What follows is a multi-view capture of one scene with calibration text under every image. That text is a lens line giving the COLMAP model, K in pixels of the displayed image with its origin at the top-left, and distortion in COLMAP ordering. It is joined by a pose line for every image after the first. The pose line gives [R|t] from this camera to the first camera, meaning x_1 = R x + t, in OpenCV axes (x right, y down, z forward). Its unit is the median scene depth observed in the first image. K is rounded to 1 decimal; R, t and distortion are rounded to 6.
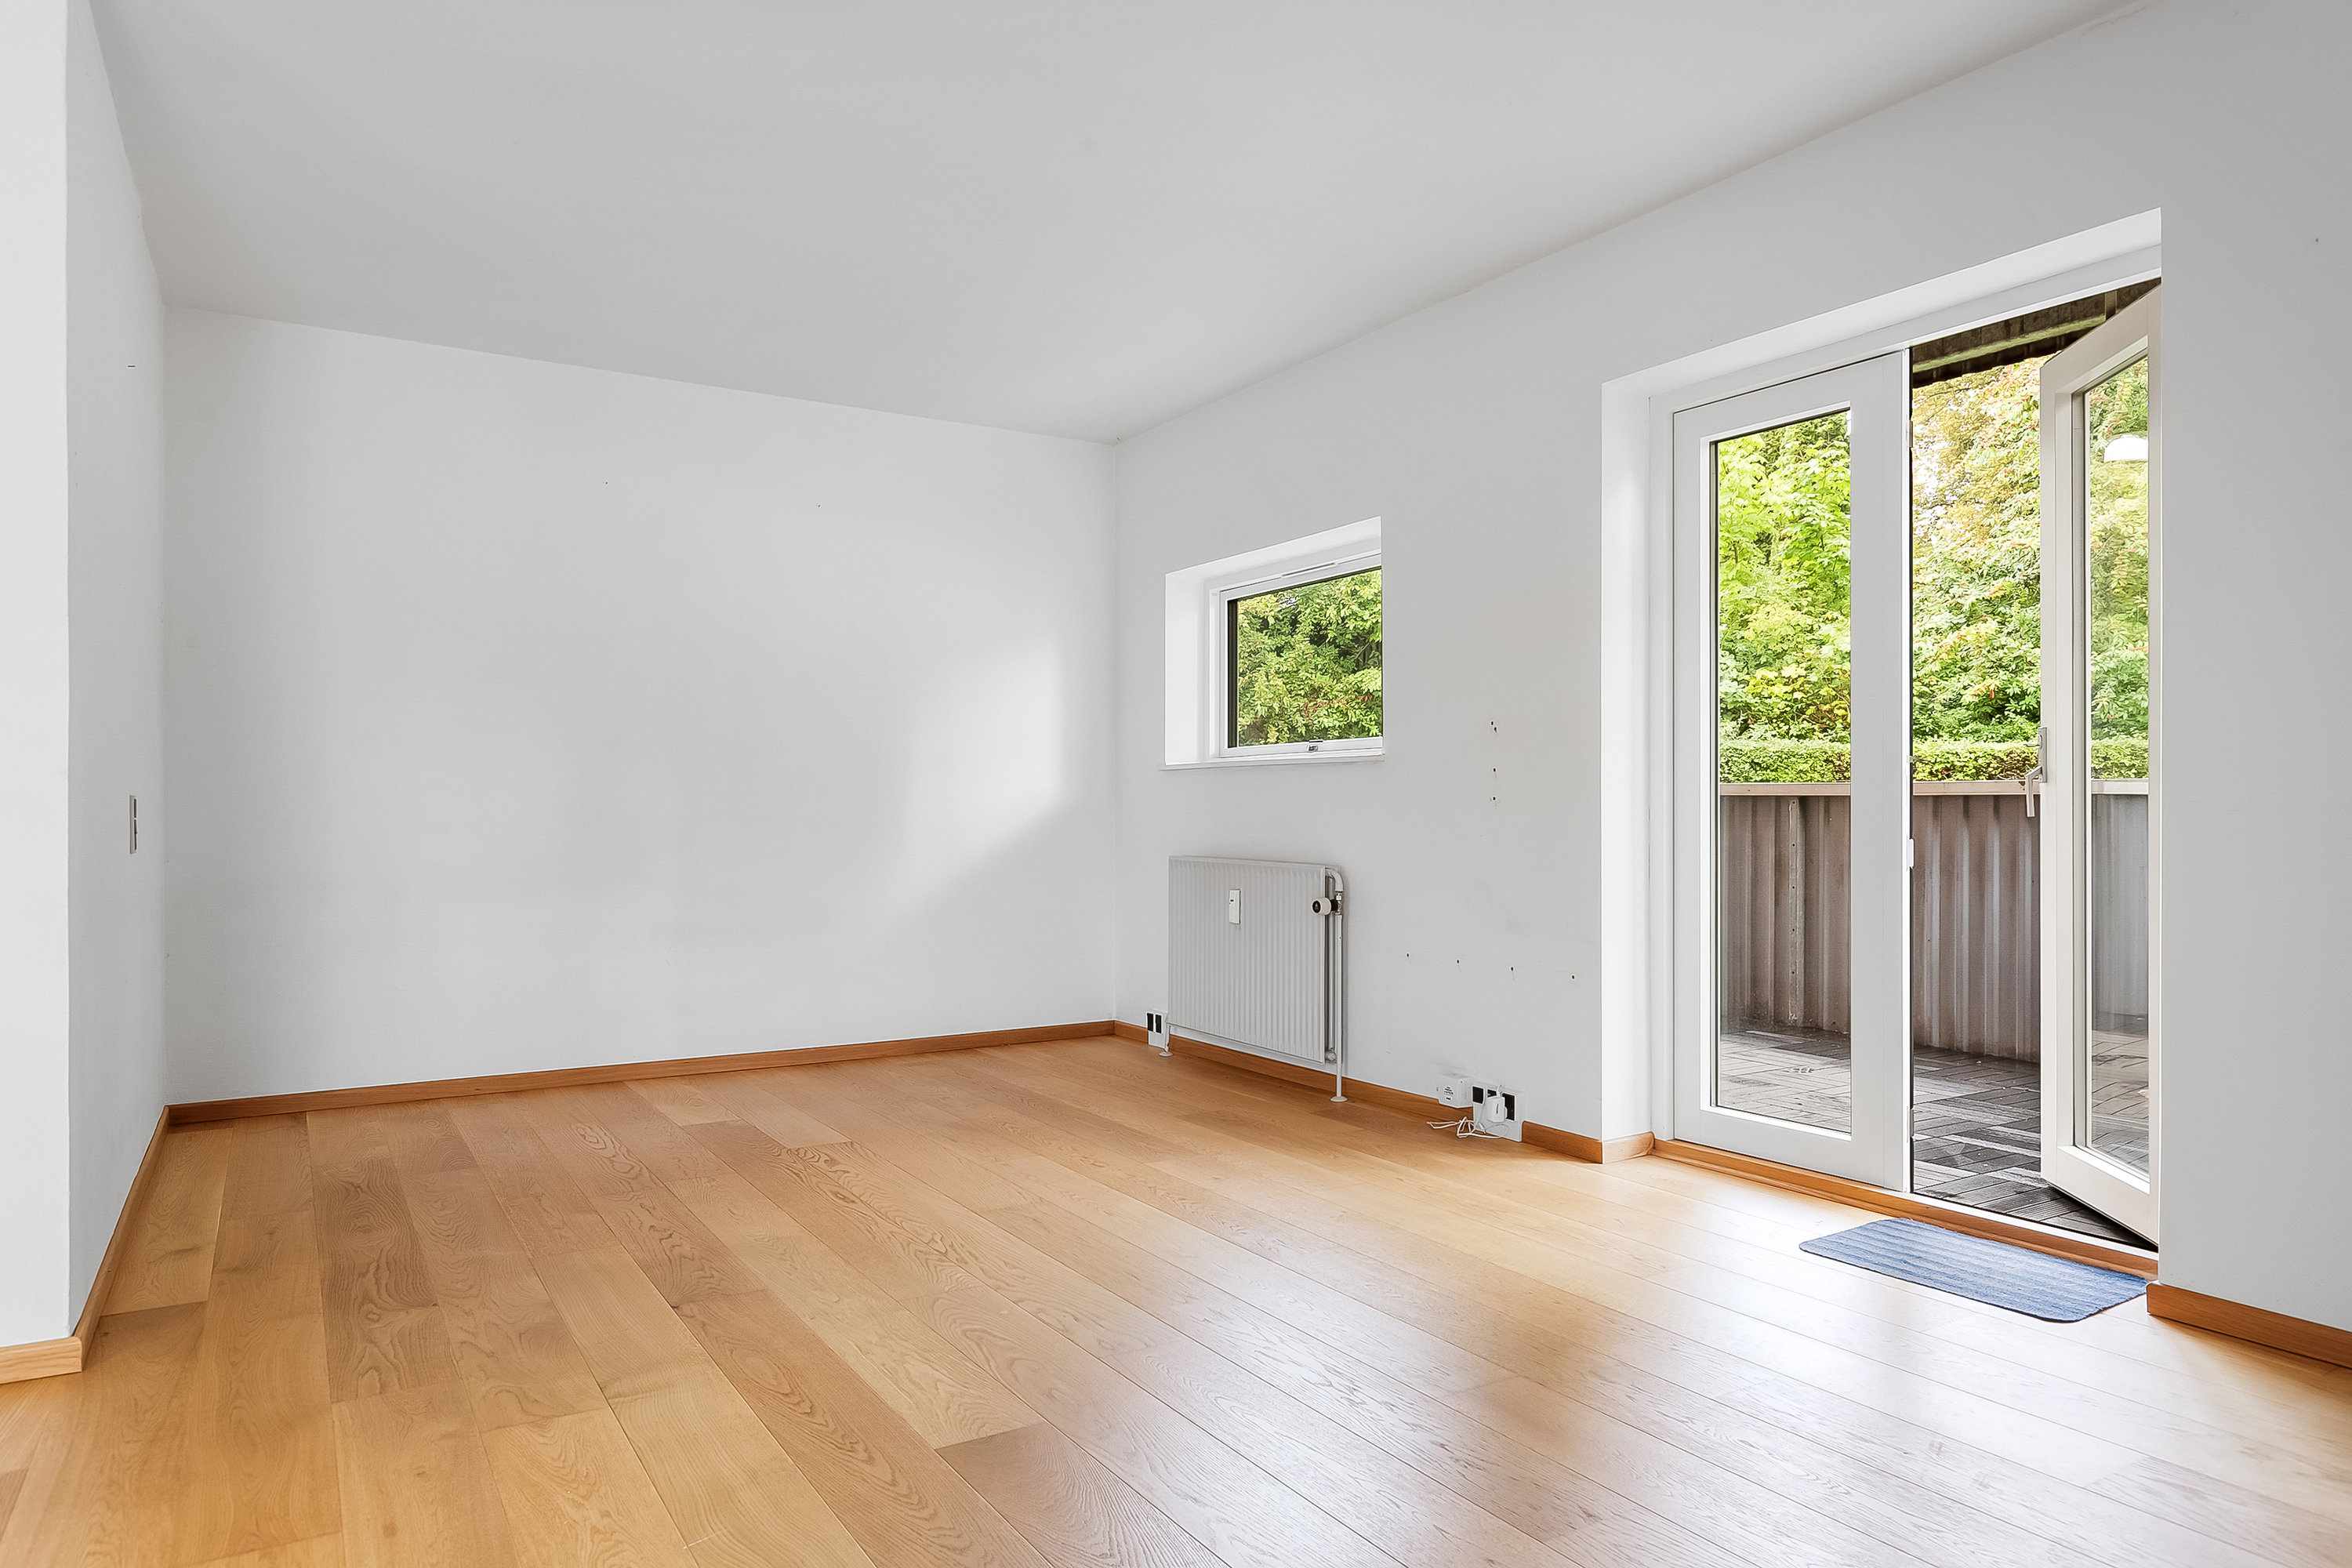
lens RADIAL K [[1478.4, 0, 1176.0], [0, 1478.4, 784.0], [0, 0, 1]] dist [0.014373, -0.000757]
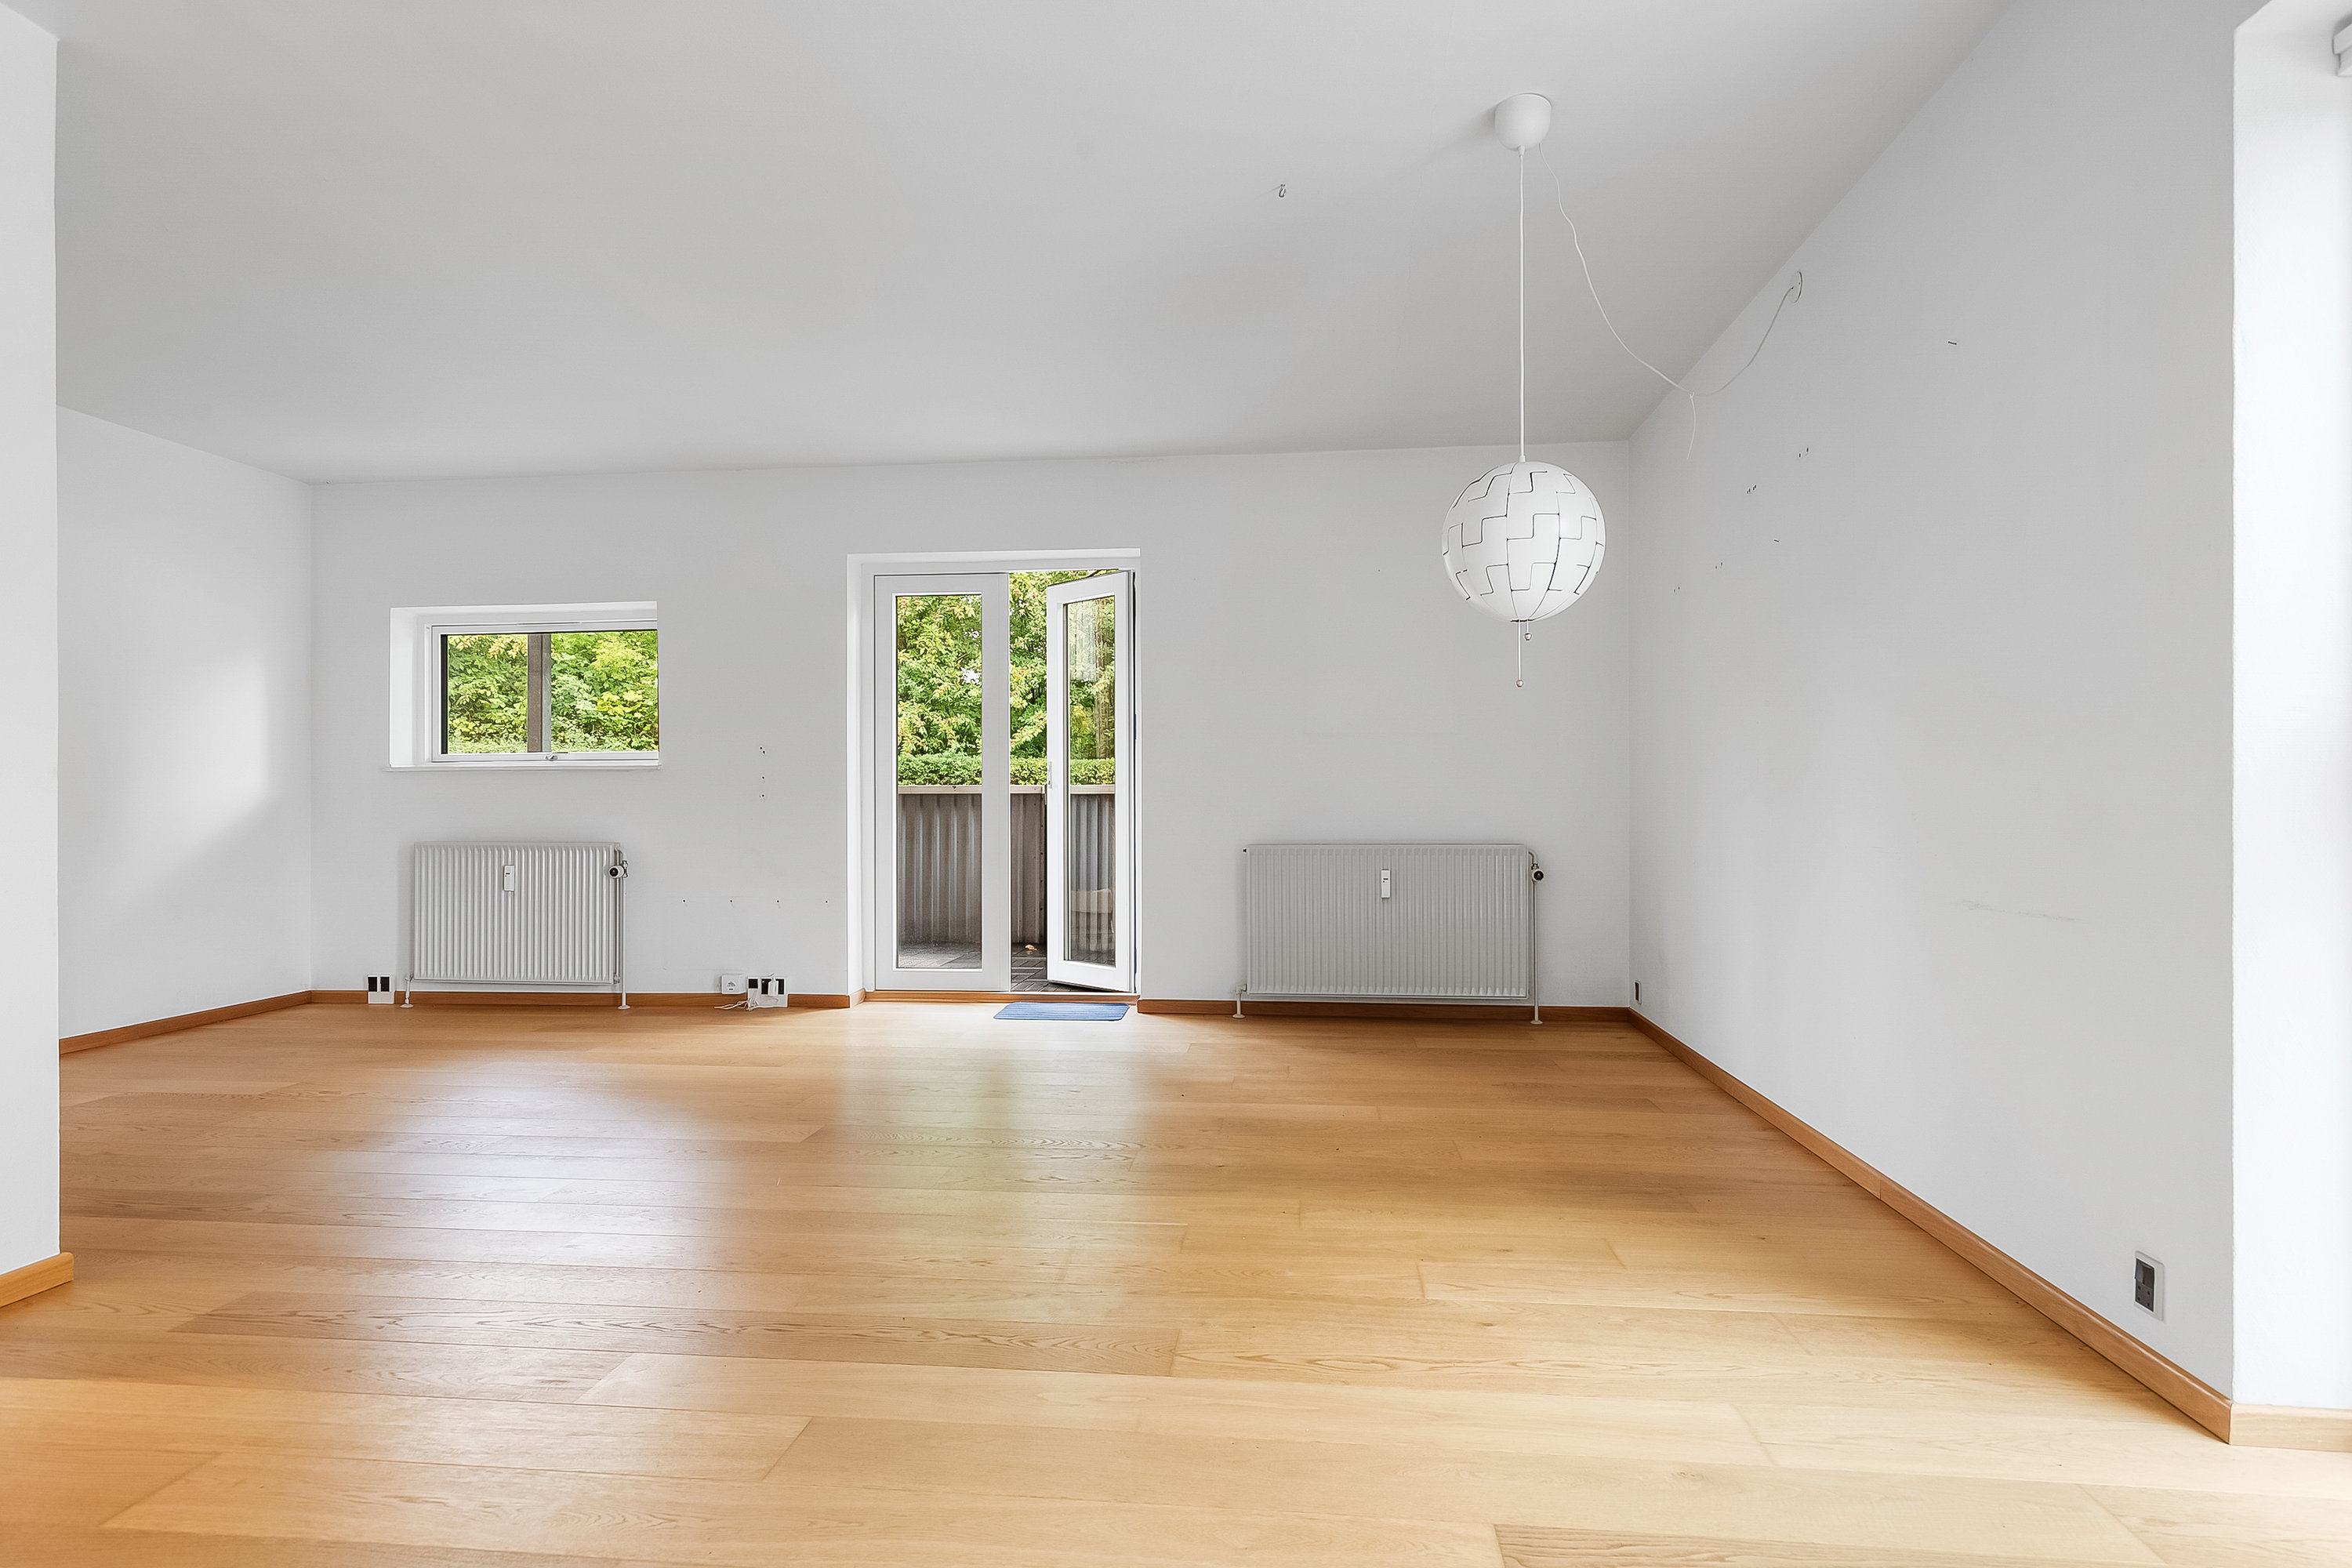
lens RADIAL K [[1283.0, 0, 1176.0], [0, 1283.0, 784.0], [0, 0, 1]] dist [-0.000179, 0.000026]
pose [[0.610006, 0.006955, 0.792366, -0.481912], [-0.008138, 0.999964, -0.002512, -0.002234], [-0.792355, -0.004916, 0.610040, -0.150230]]
